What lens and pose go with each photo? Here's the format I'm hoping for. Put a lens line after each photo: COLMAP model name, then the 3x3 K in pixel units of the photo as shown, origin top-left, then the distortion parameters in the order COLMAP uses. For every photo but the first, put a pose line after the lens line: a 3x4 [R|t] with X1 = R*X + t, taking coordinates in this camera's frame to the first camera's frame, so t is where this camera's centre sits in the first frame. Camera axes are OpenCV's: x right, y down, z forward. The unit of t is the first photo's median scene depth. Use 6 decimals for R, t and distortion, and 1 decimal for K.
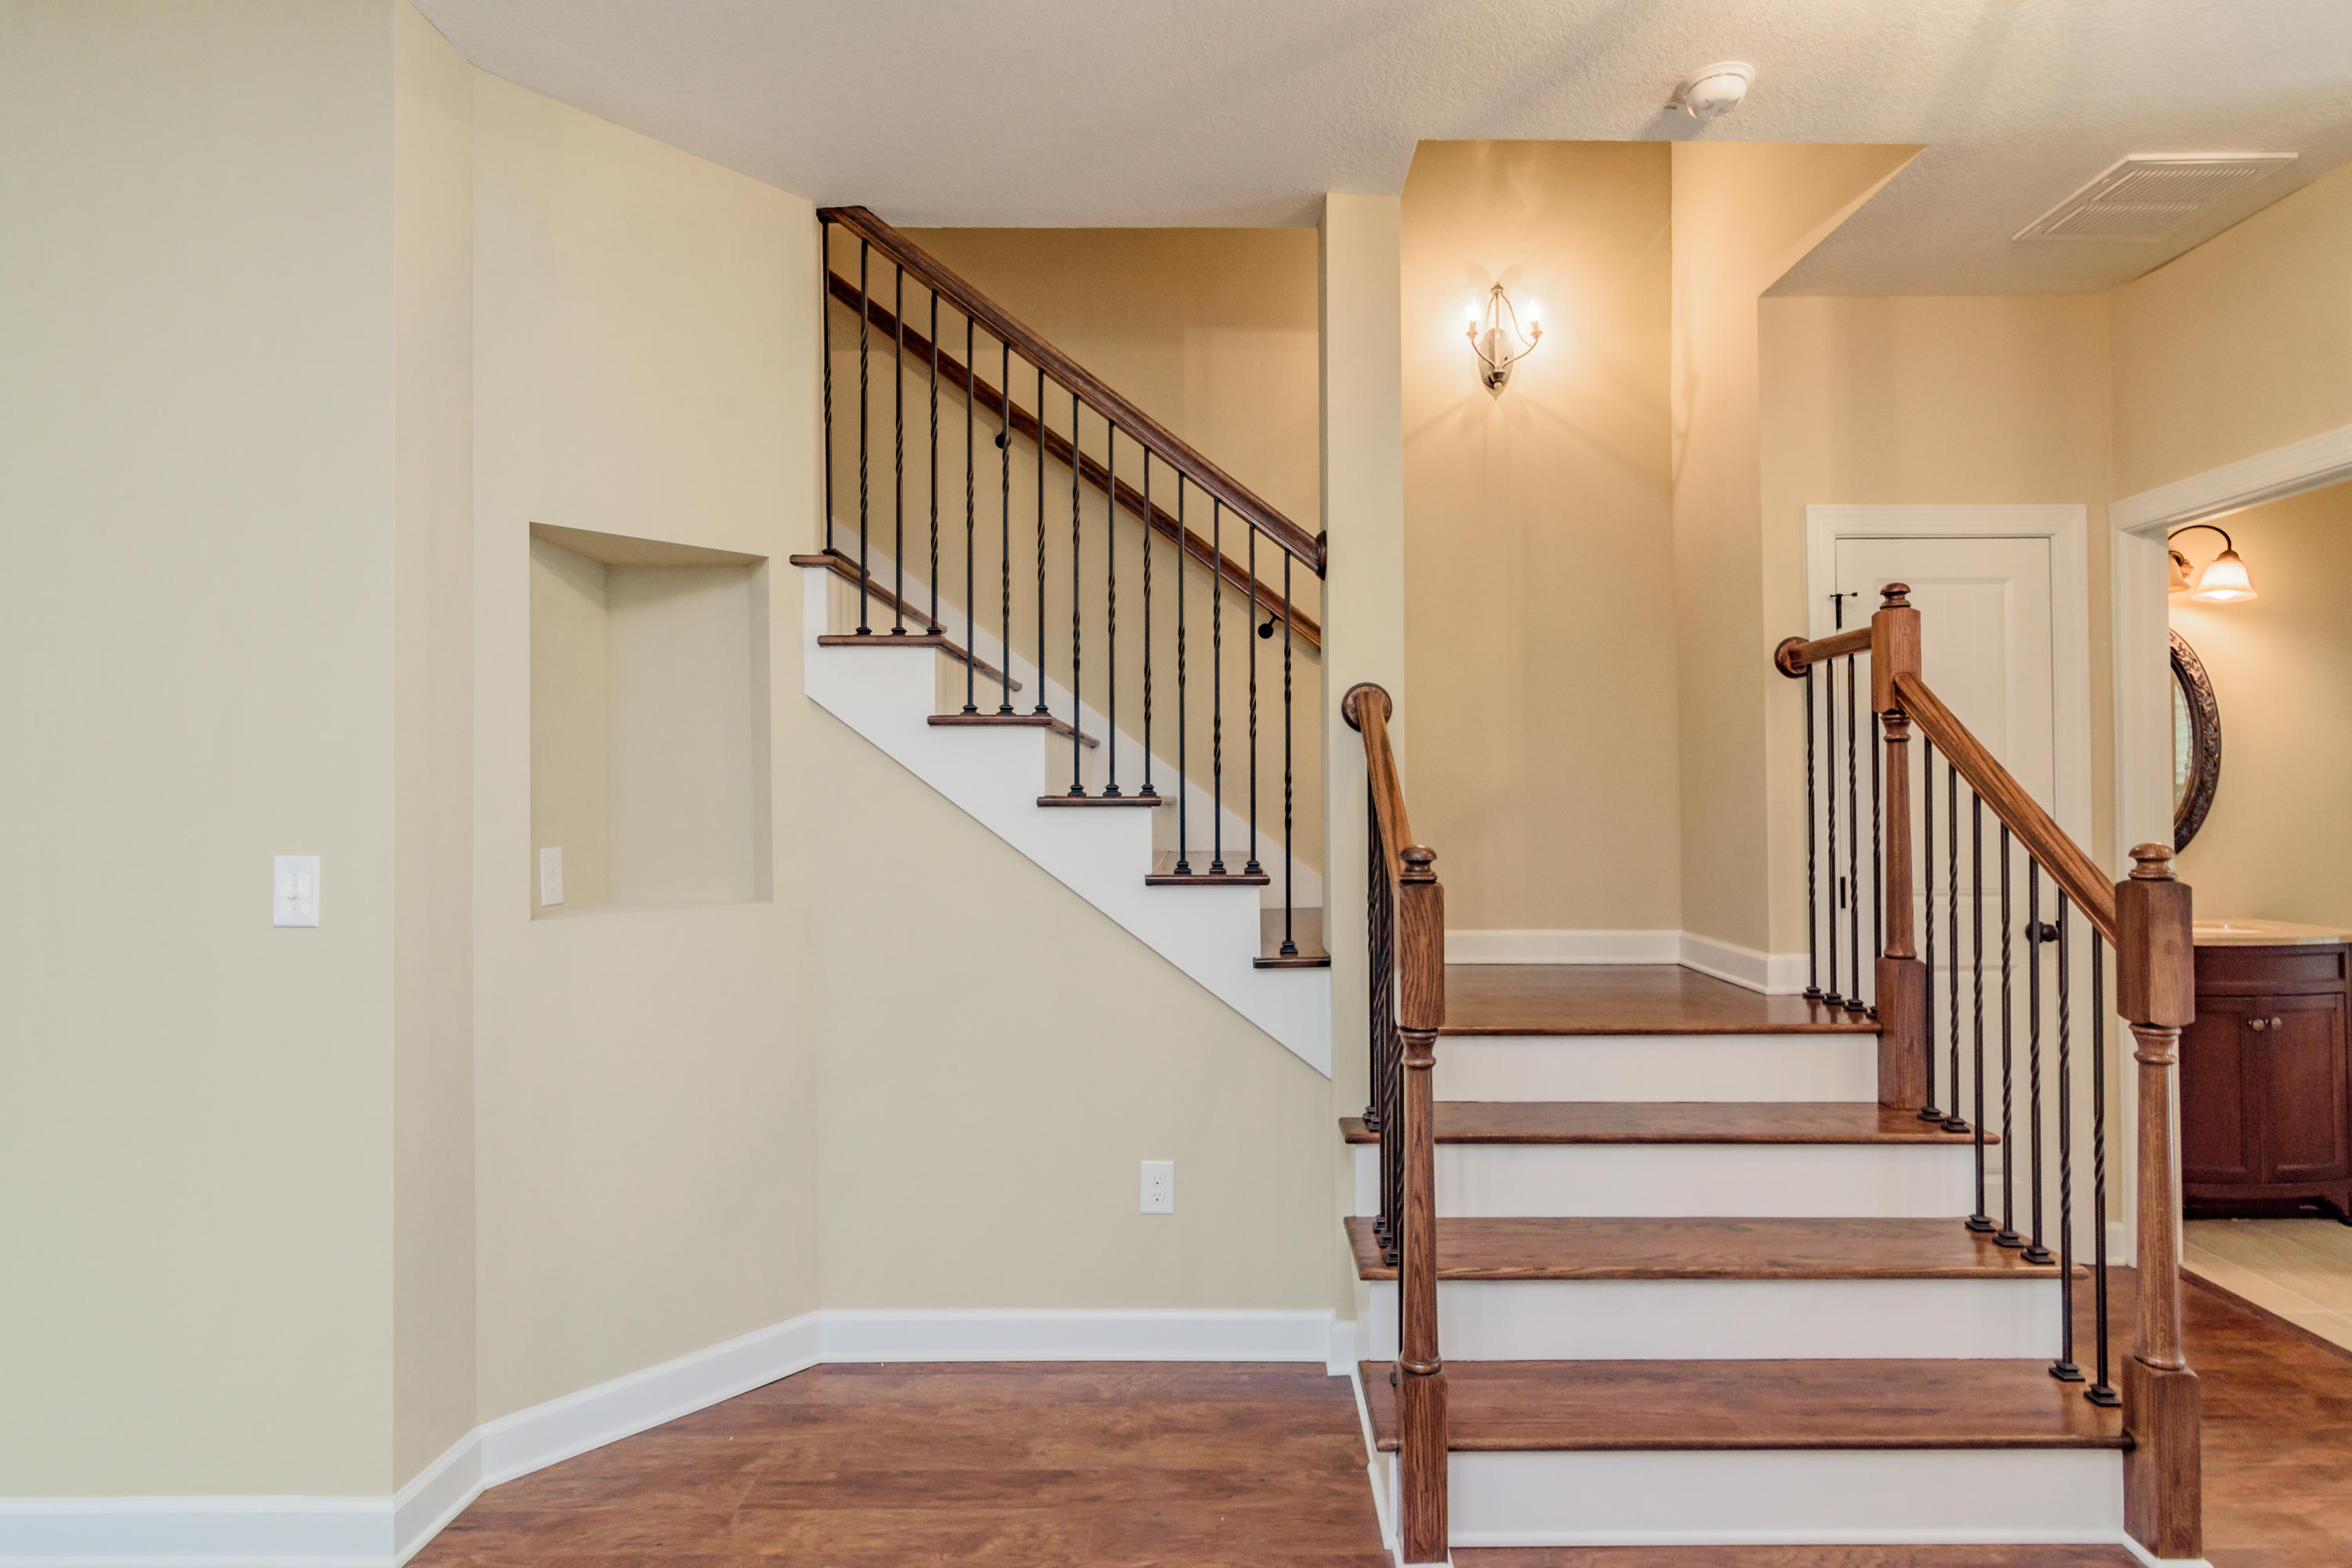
lens RADIAL K [[1135.0, 0, 1178.1], [0, 1135.0, 770.7], [0, 0, 1]] dist [-0.002701, -0.000687]
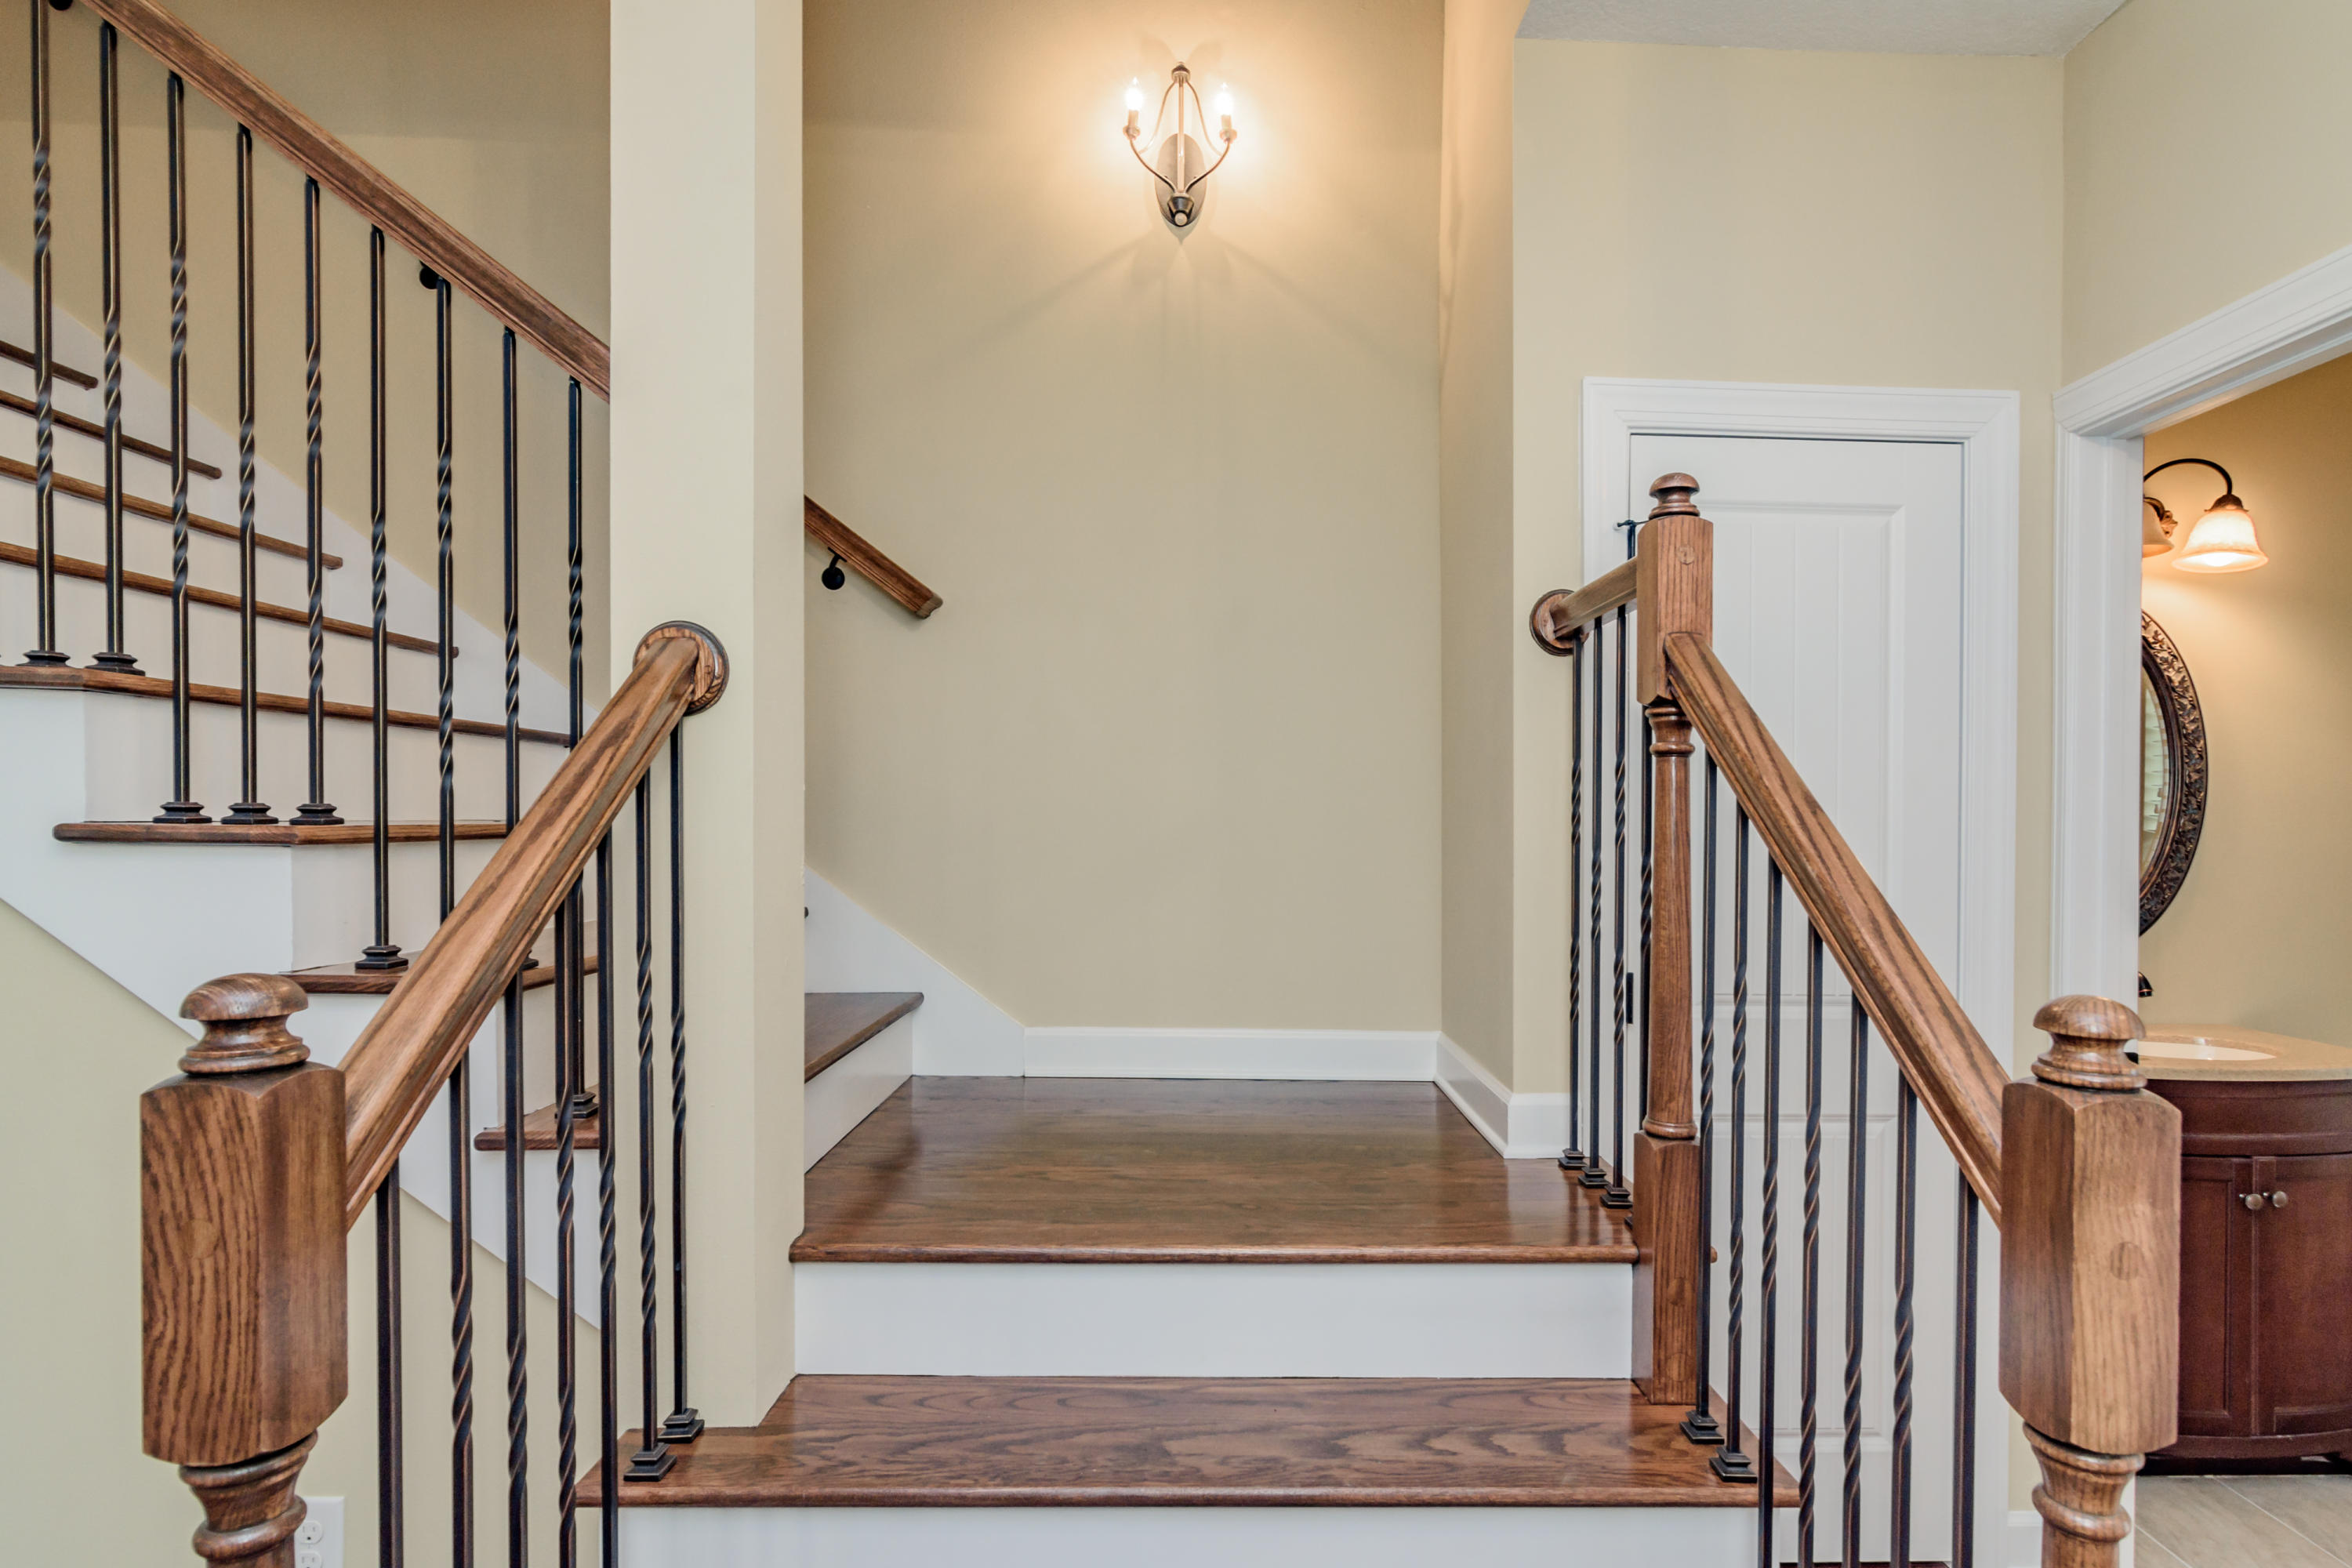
lens RADIAL K [[1135.0, 0, 1218.9], [0, 1135.0, 800.2], [0, 0, 1]] dist [-0.002701, -0.000687]
pose [[0.999028, 0.021672, 0.038393, 0.334312], [-0.022016, 0.999721, 0.008560, -0.002755], [-0.038196, -0.009396, 0.999226, 0.381355]]
